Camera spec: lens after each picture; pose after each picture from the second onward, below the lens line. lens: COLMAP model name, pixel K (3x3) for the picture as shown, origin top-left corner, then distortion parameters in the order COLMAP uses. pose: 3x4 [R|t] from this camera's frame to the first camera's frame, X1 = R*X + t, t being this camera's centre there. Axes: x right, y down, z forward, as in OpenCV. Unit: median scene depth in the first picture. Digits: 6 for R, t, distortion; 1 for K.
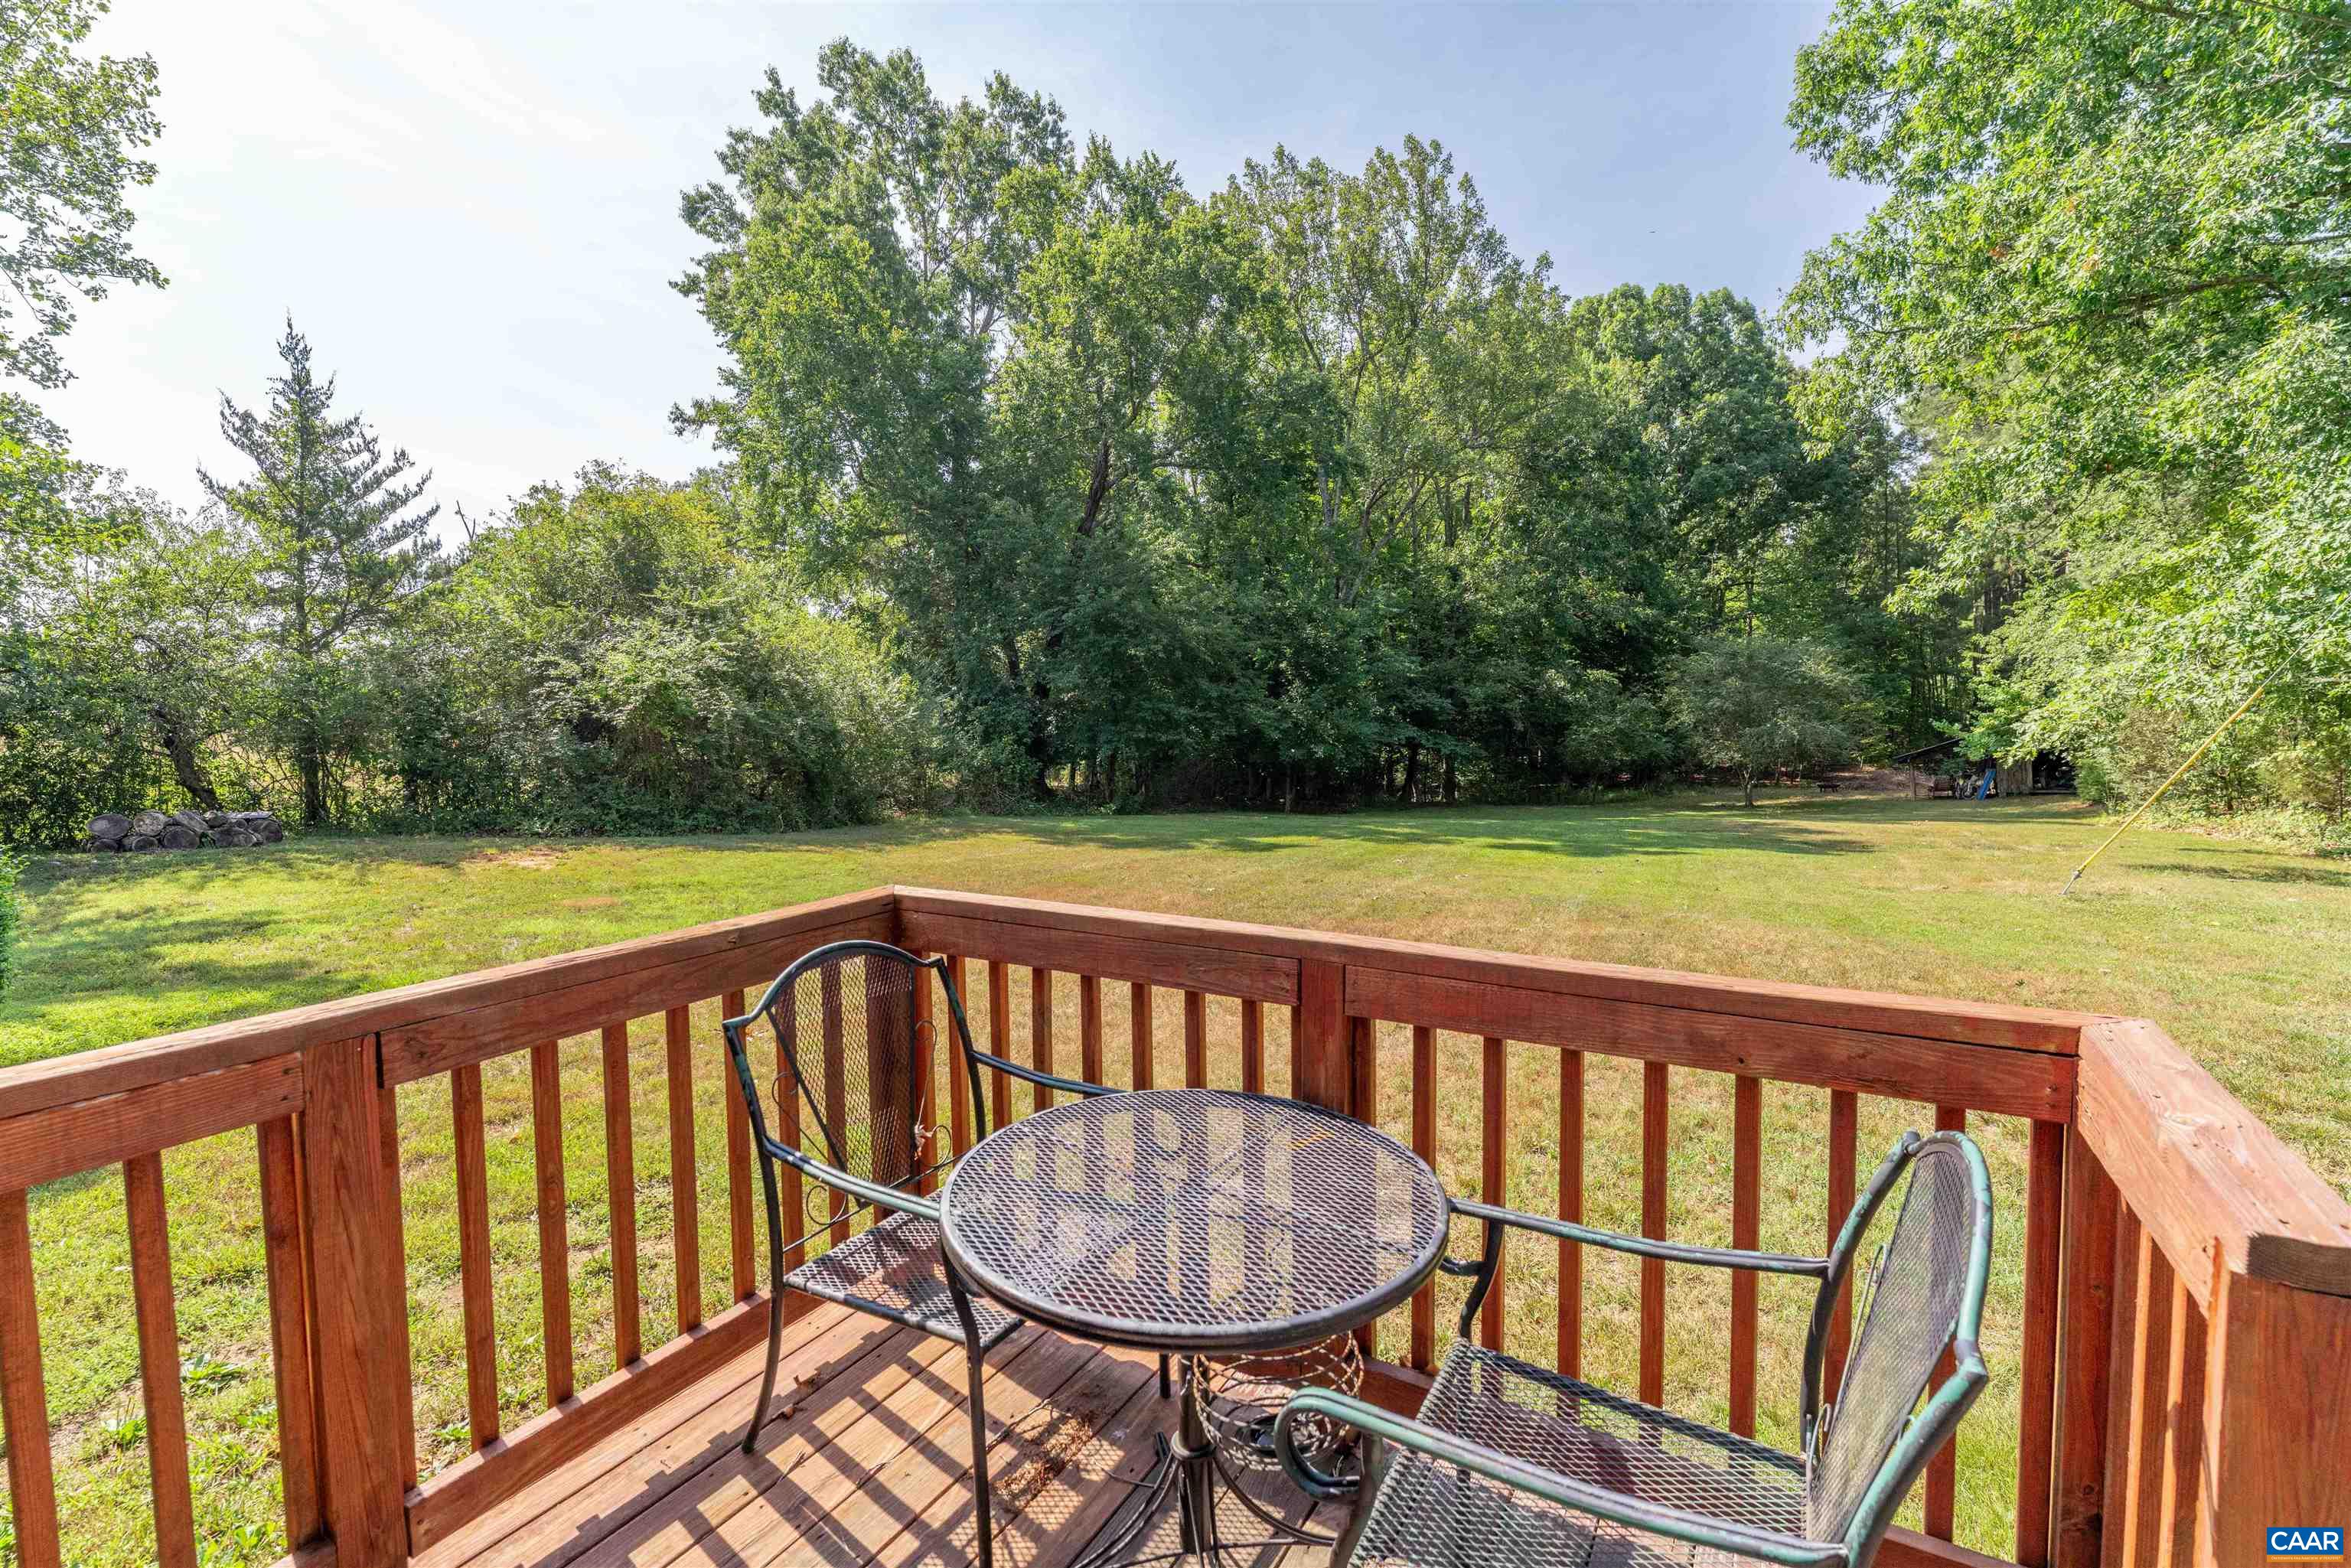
lens RADIAL K [[1085.2, 0, 1176.5], [0, 1085.2, 774.2], [0, 0, 1]] dist [0.002366, -0.001259]
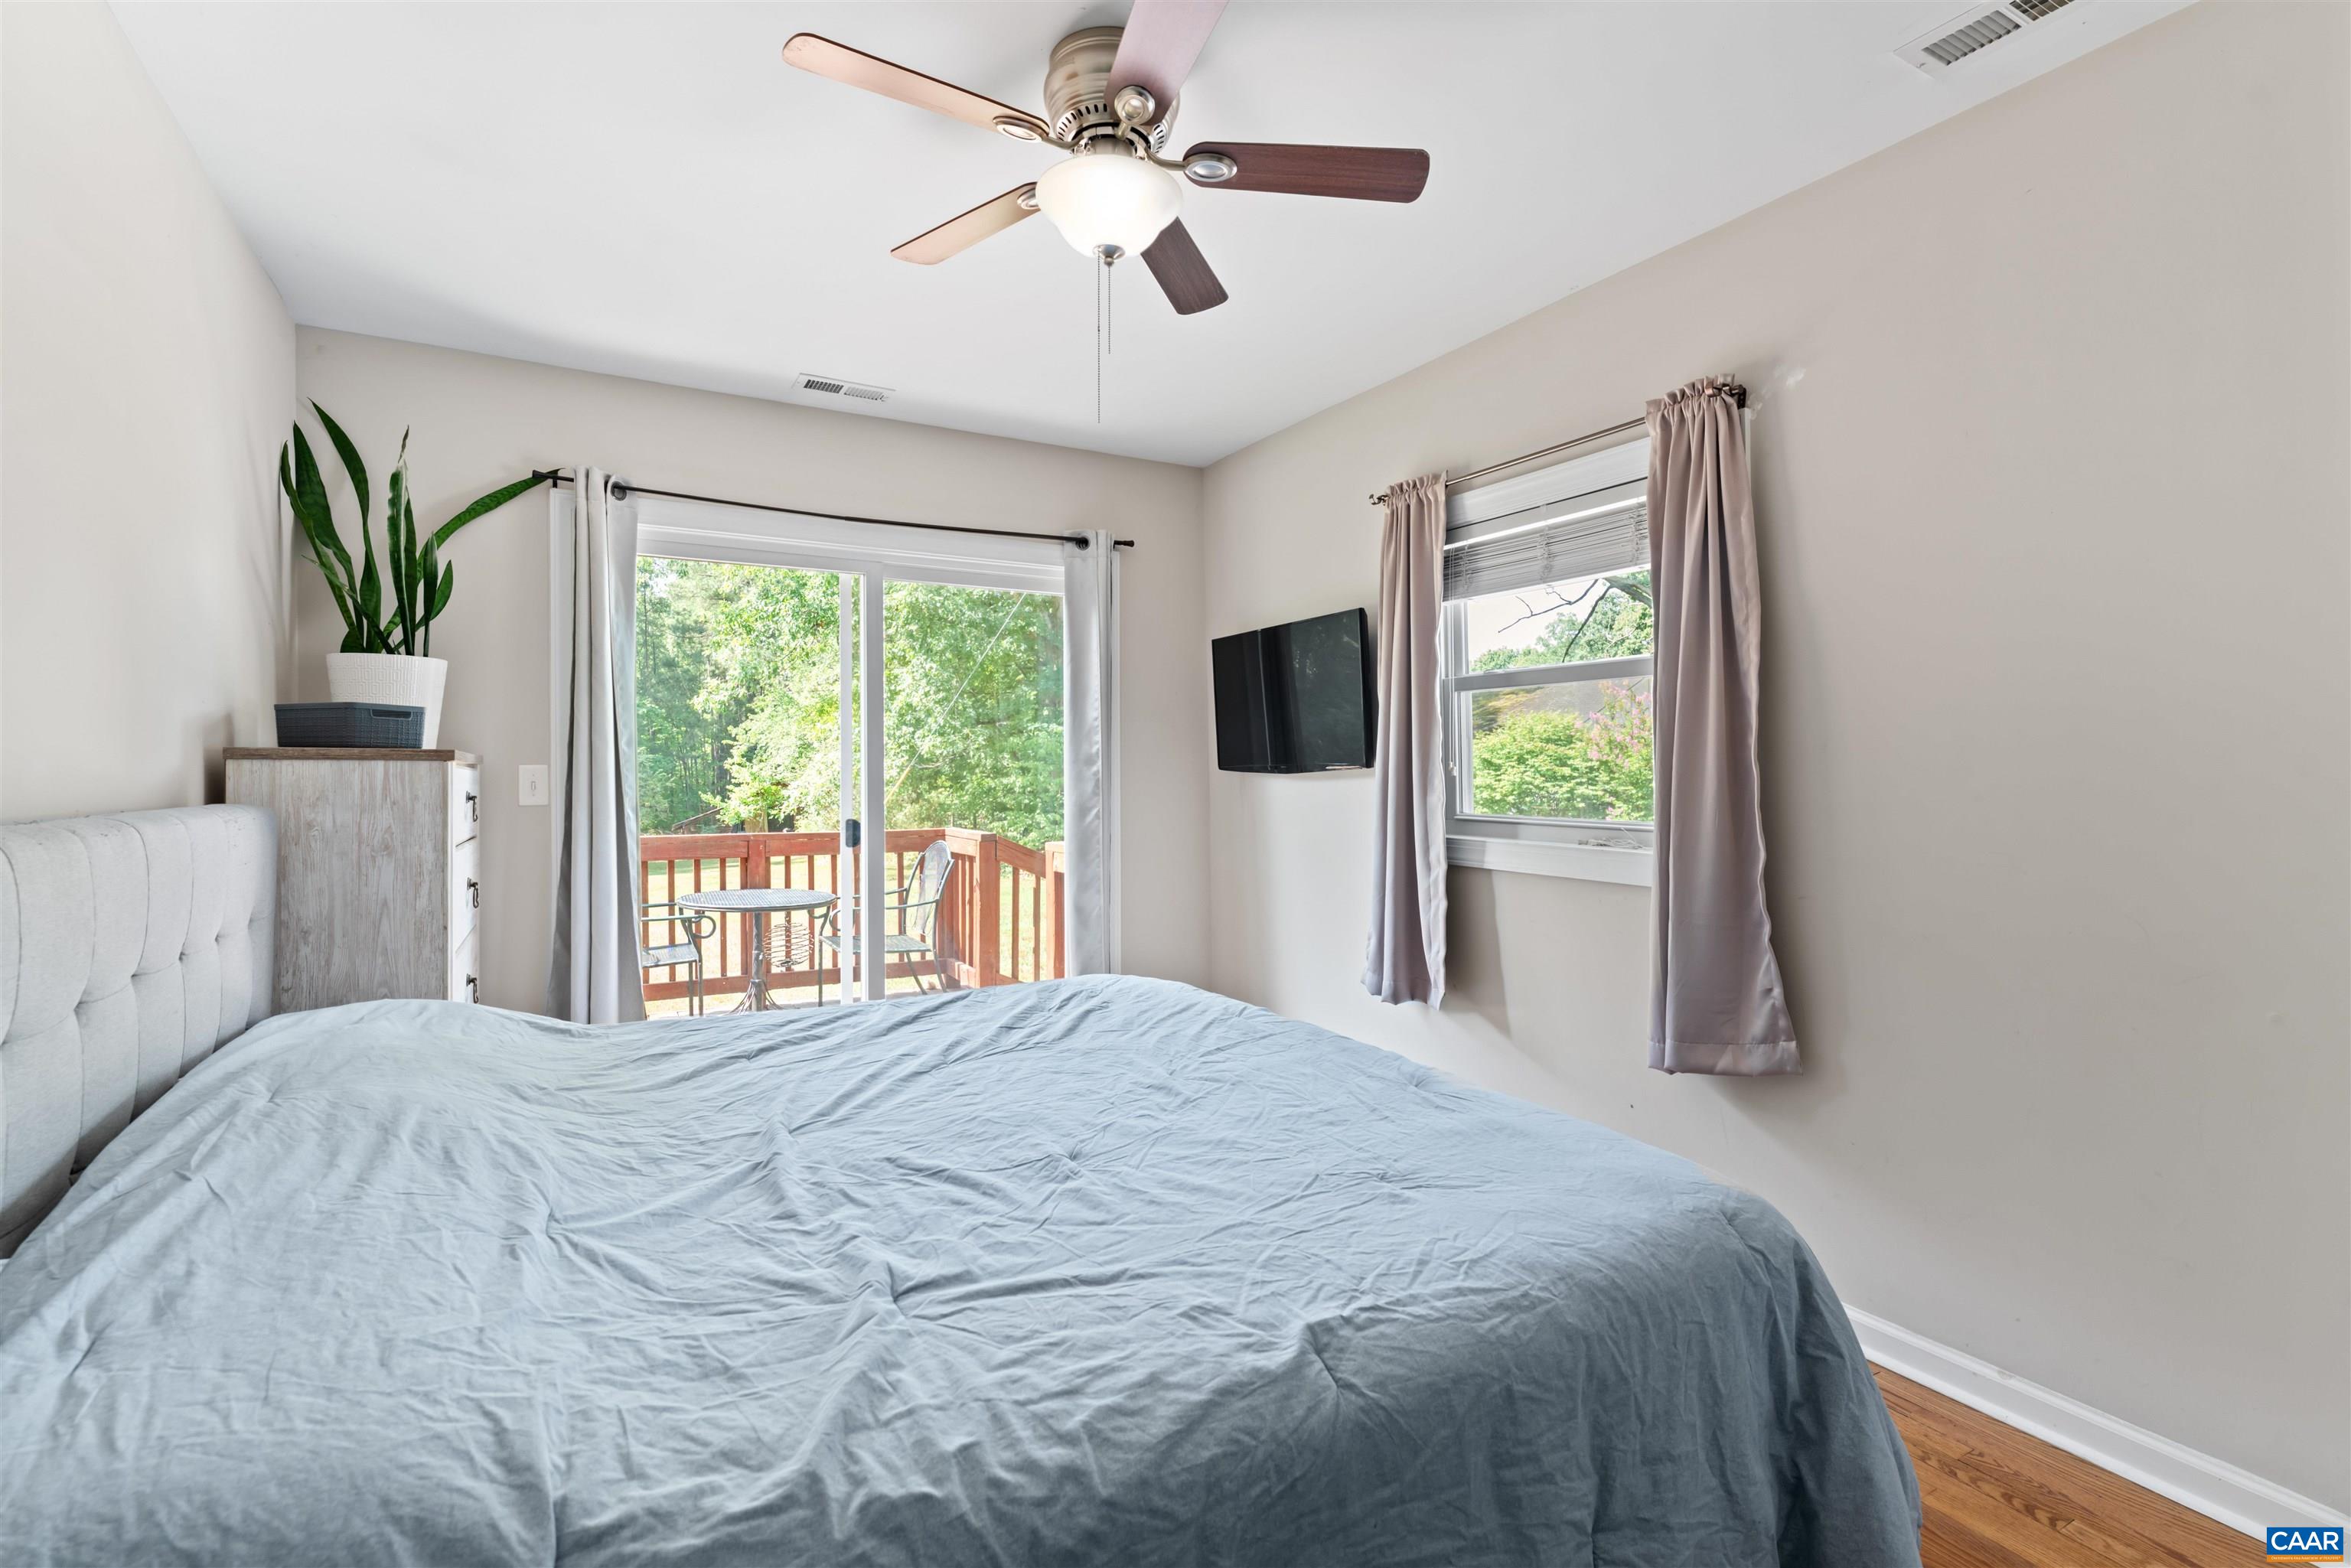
lens RADIAL K [[1085.2, 0, 1196.5], [0, 1085.2, 778.6], [0, 0, 1]] dist [0.002366, -0.001259]
pose [[0.481158, 0.006758, 0.876608, -0.151567], [0.054592, 0.997798, -0.037657, 0.014036], [-0.874932, 0.065975, 0.479730, -0.121885]]
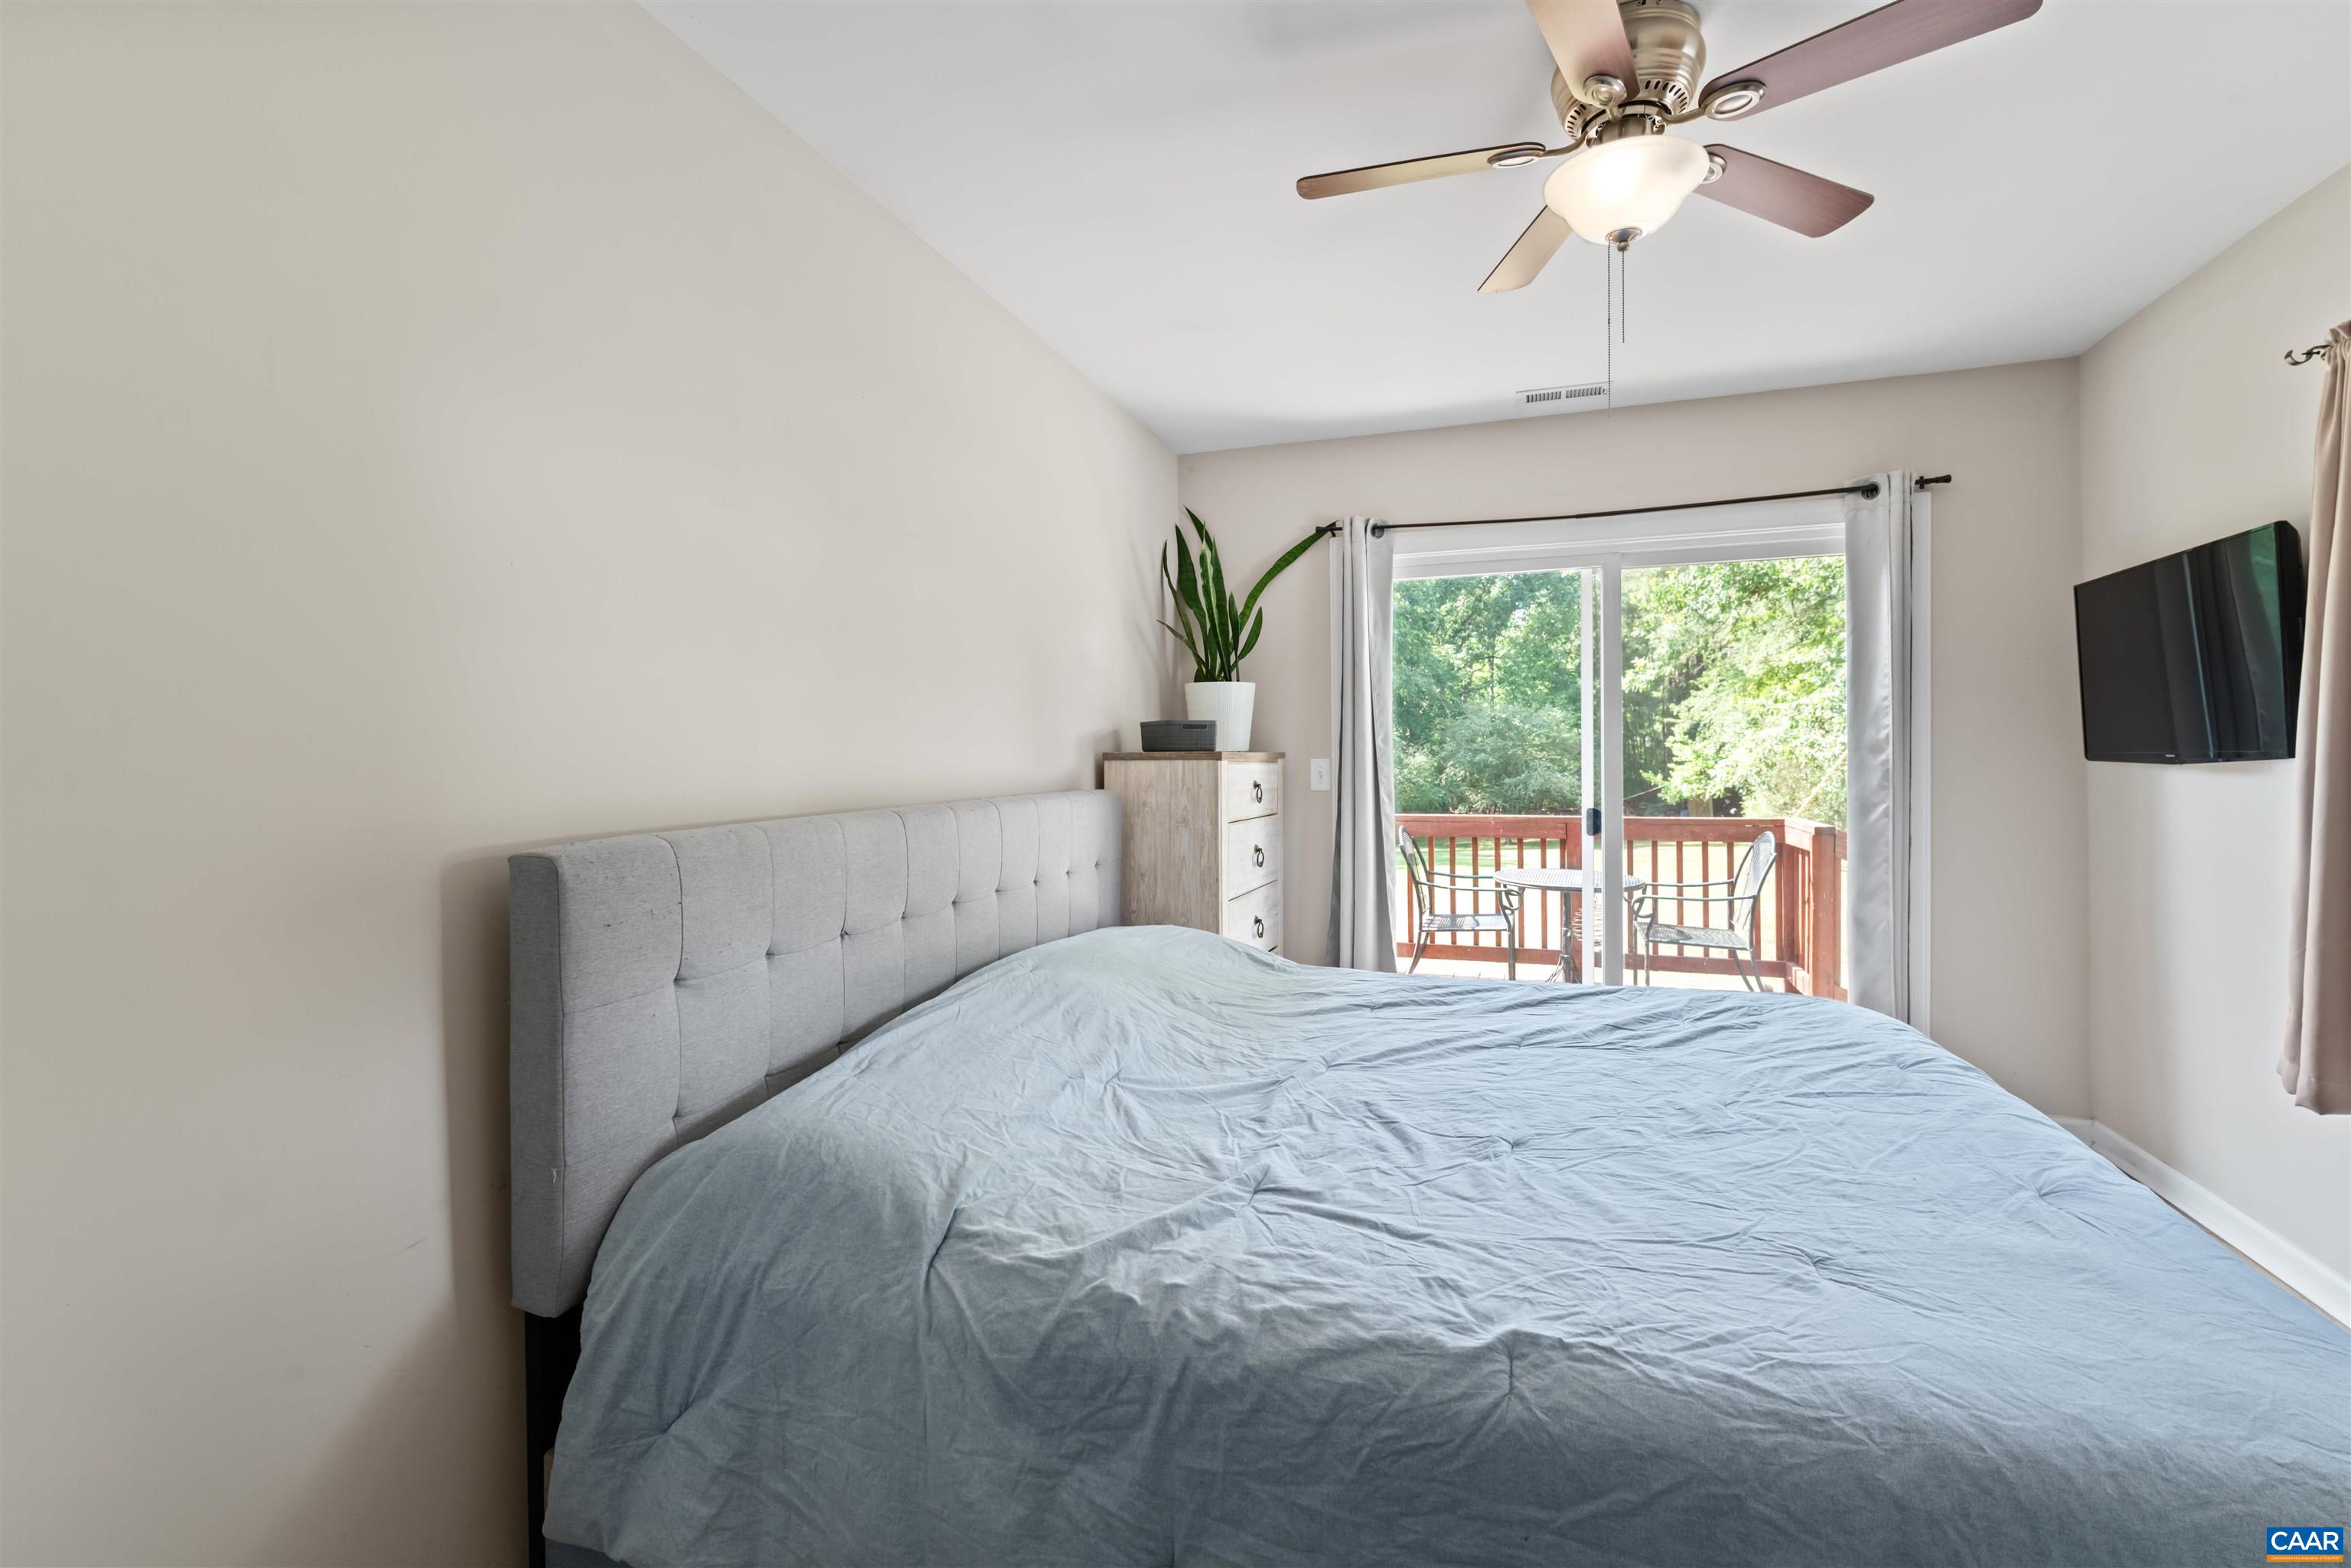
lens RADIAL K [[1085.2, 0, 1164.9], [0, 1085.2, 780.7], [0, 0, 1]] dist [0.002366, -0.001259]
pose [[0.978364, -0.002103, 0.206882, -0.133182], [0.011655, 0.998921, -0.044961, 0.013698], [-0.206565, 0.046399, 0.977332, -0.146924]]
